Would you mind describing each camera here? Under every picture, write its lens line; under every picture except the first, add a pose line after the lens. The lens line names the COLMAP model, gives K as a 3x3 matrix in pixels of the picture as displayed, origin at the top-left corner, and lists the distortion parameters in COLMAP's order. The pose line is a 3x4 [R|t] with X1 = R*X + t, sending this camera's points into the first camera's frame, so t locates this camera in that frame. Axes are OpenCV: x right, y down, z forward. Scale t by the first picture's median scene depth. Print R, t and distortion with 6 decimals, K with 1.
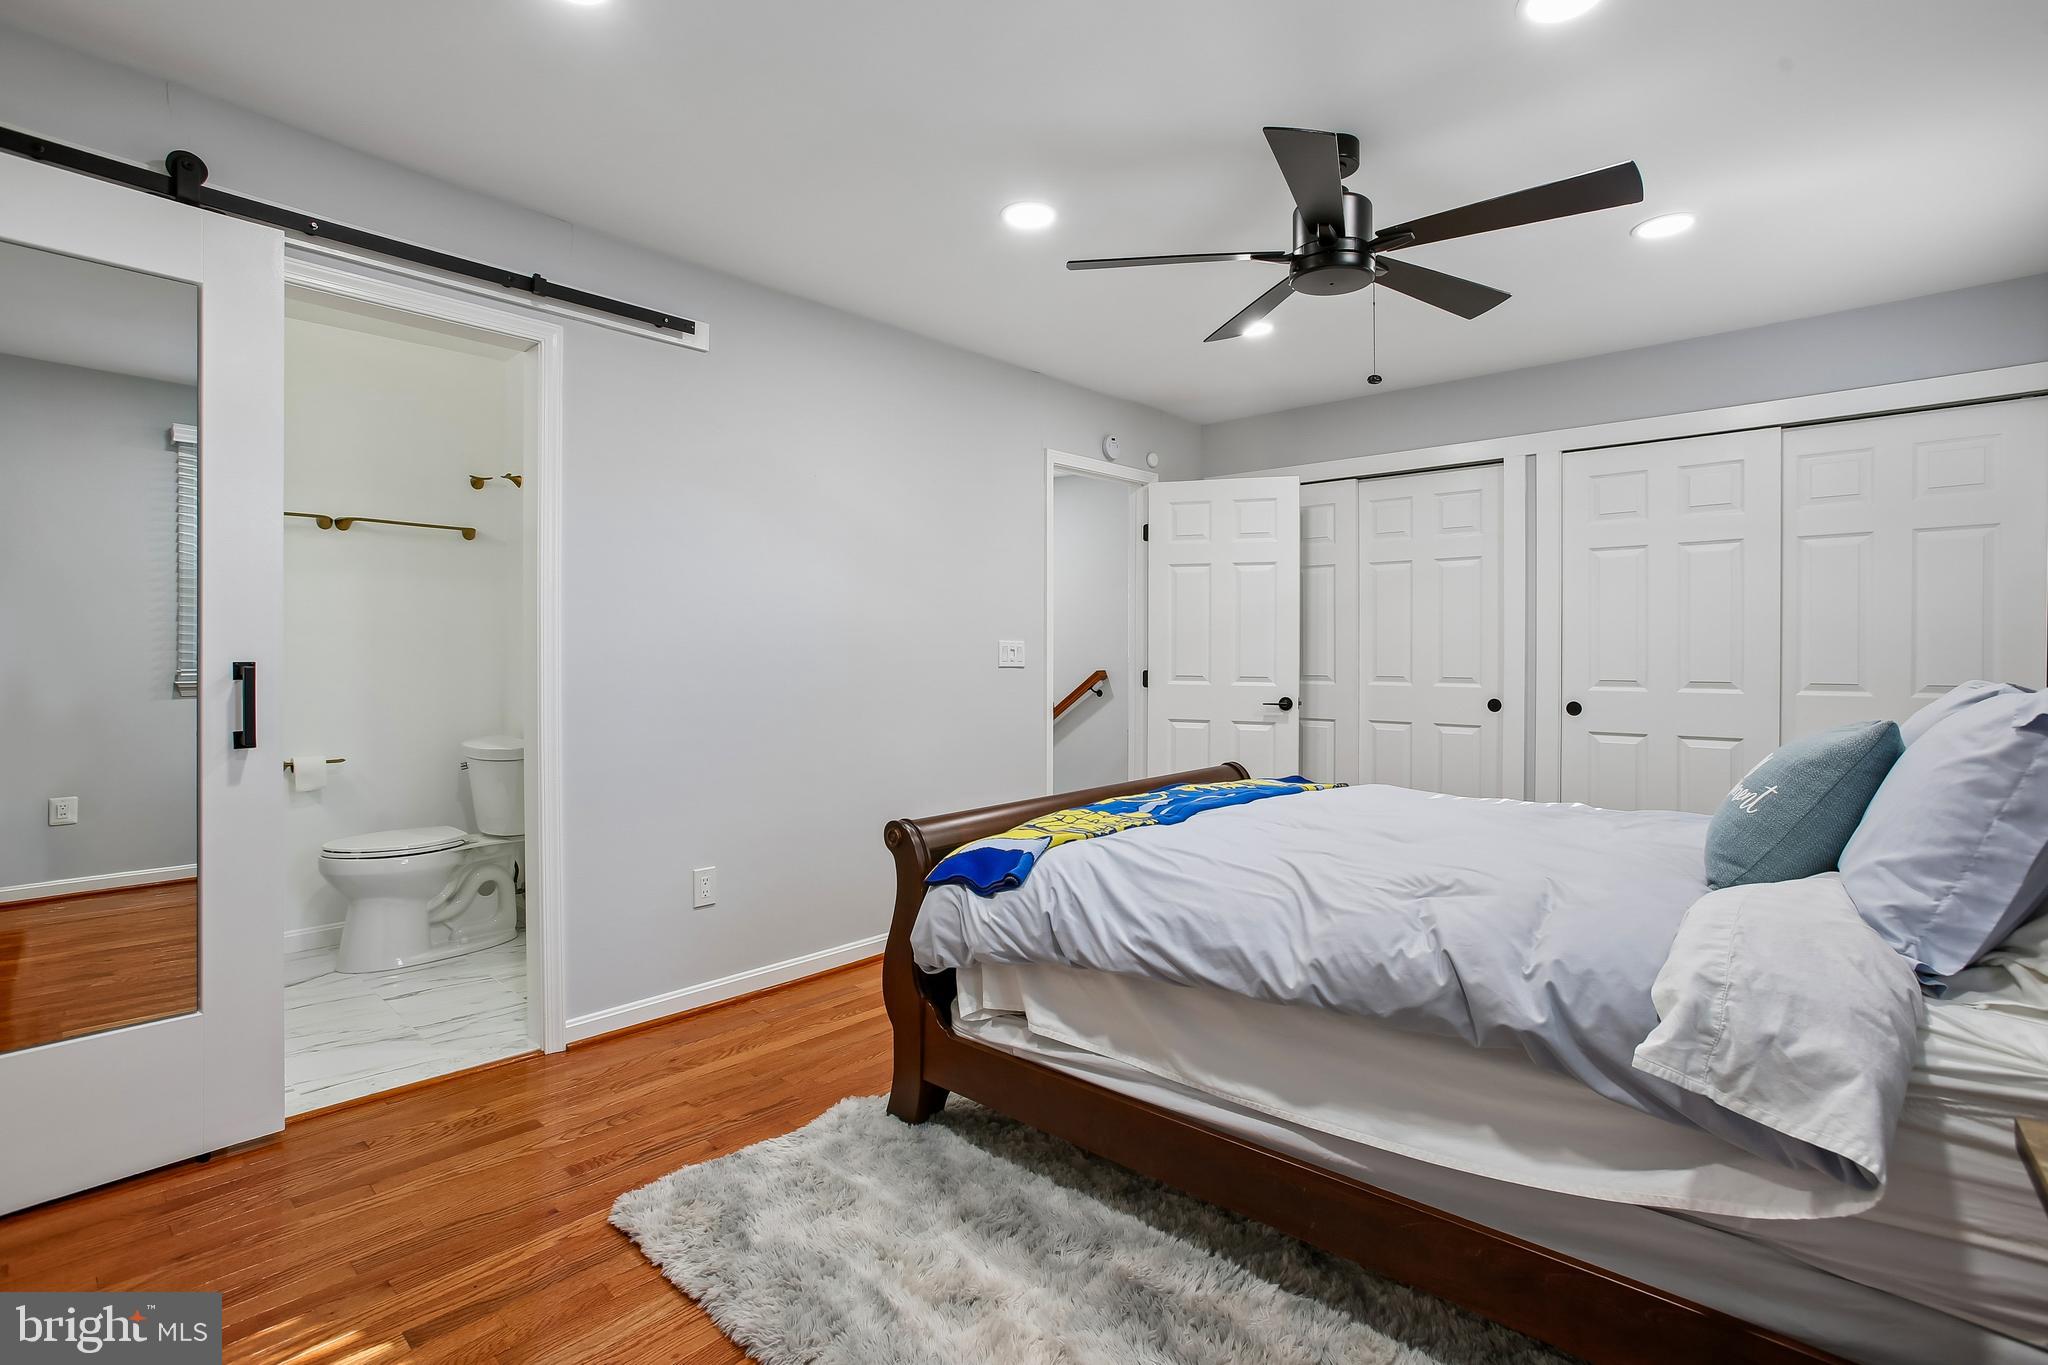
lens RADIAL K [[937.7, 0, 1032.8], [0, 937.7, 658.2], [0, 0, 1]] dist [-0.061067, 0.034016]
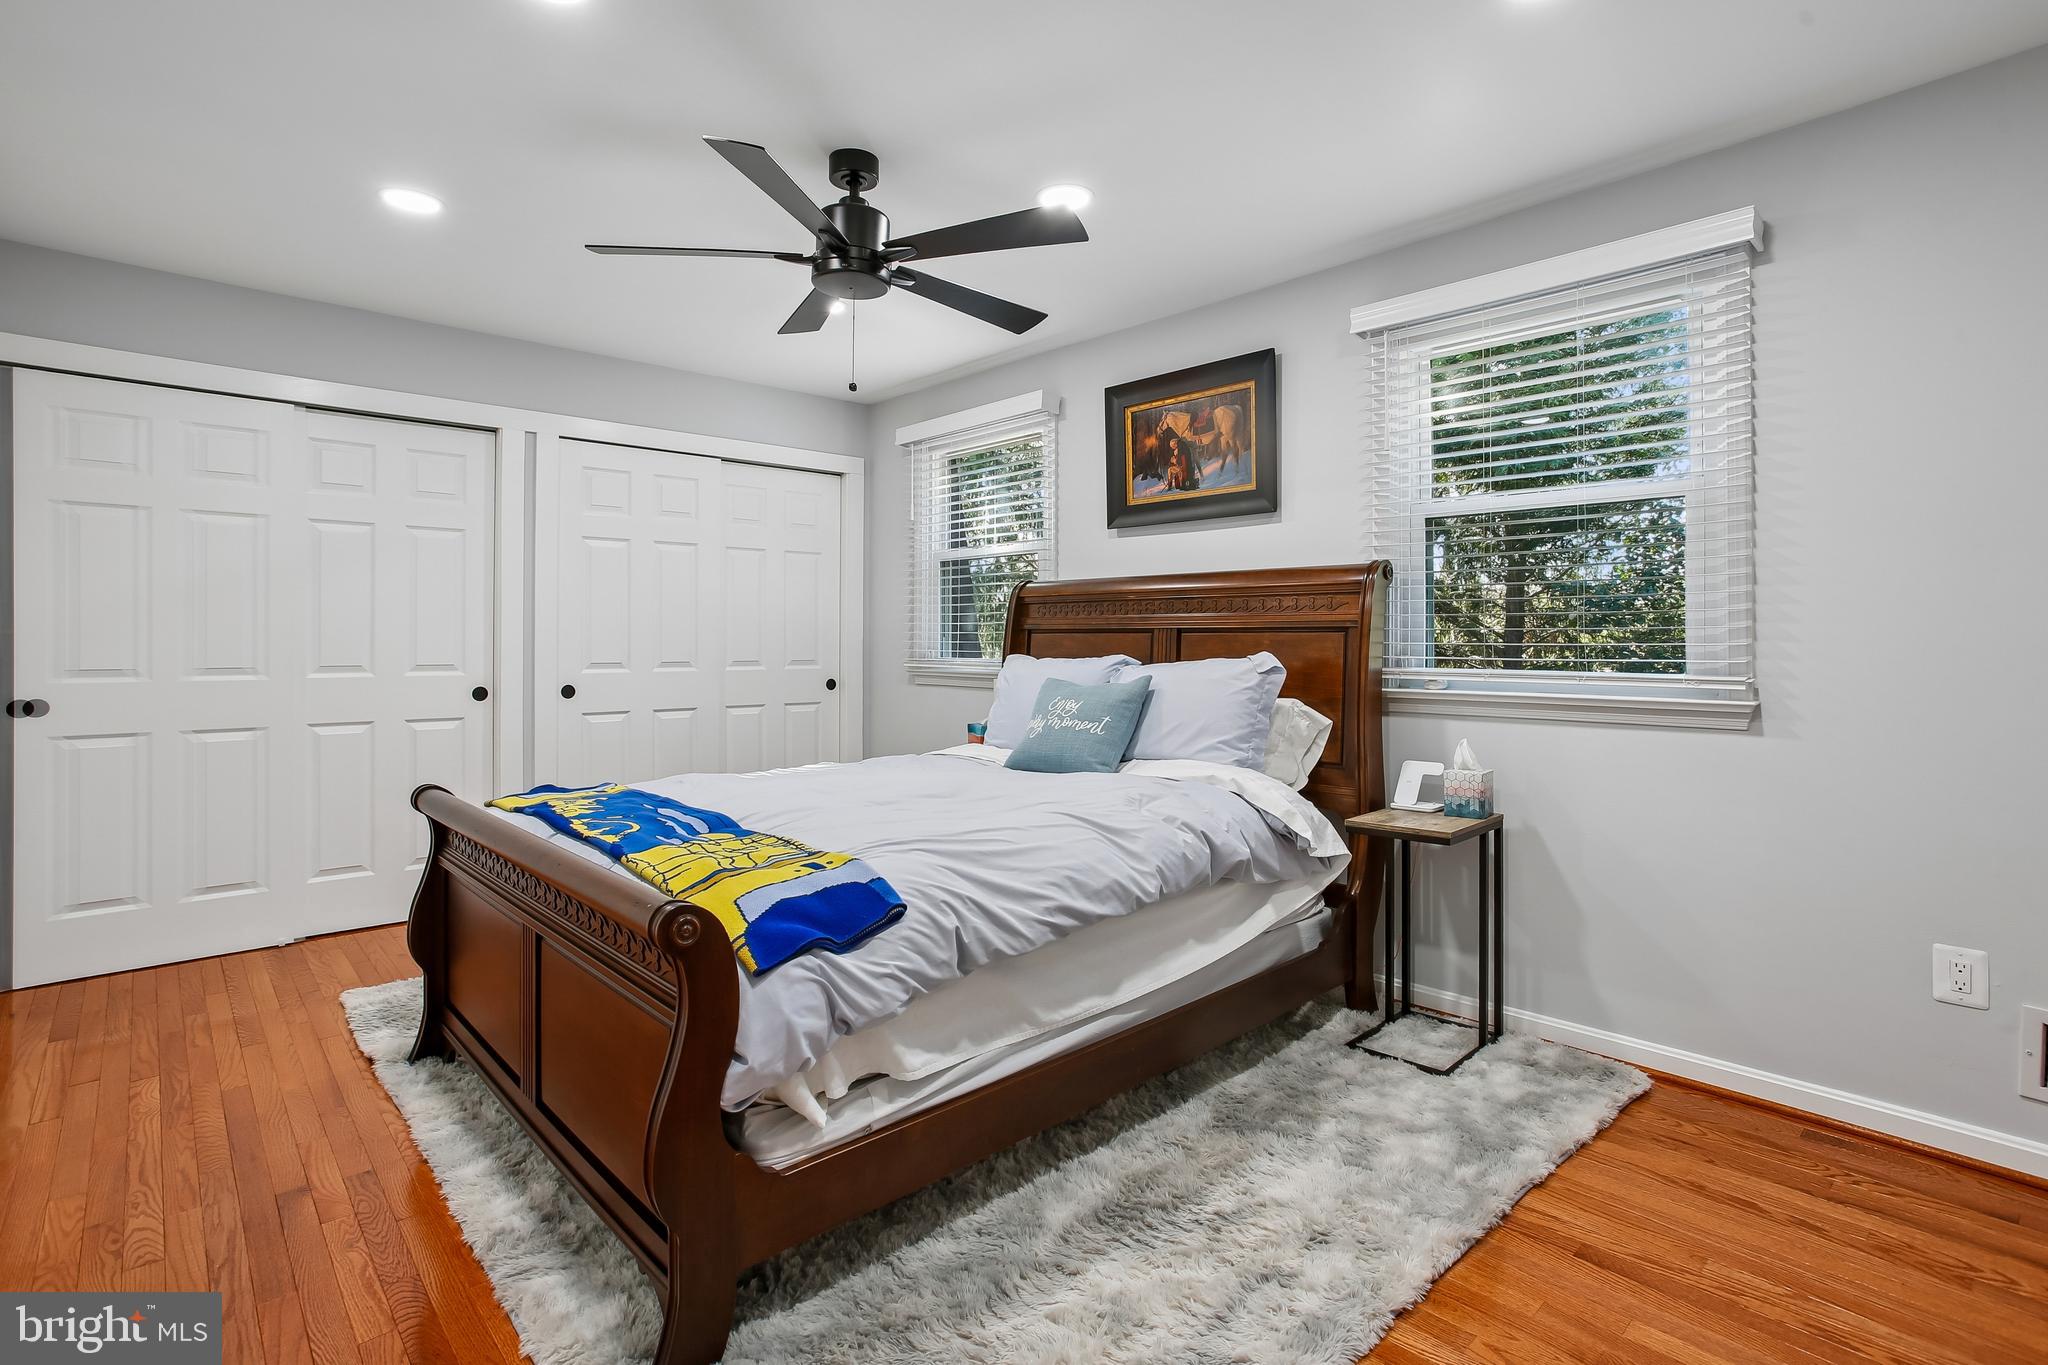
lens RADIAL K [[1050.1, 0, 923.6], [0, 1050.1, 644.9], [0, 0, 1]] dist [-0.043072, 0.053446]
pose [[0.124428, -0.005751, 0.992212, -0.973469], [0.000389, 0.999983, 0.005747, -0.006660], [-0.992229, -0.000329, 0.124428, 0.885943]]
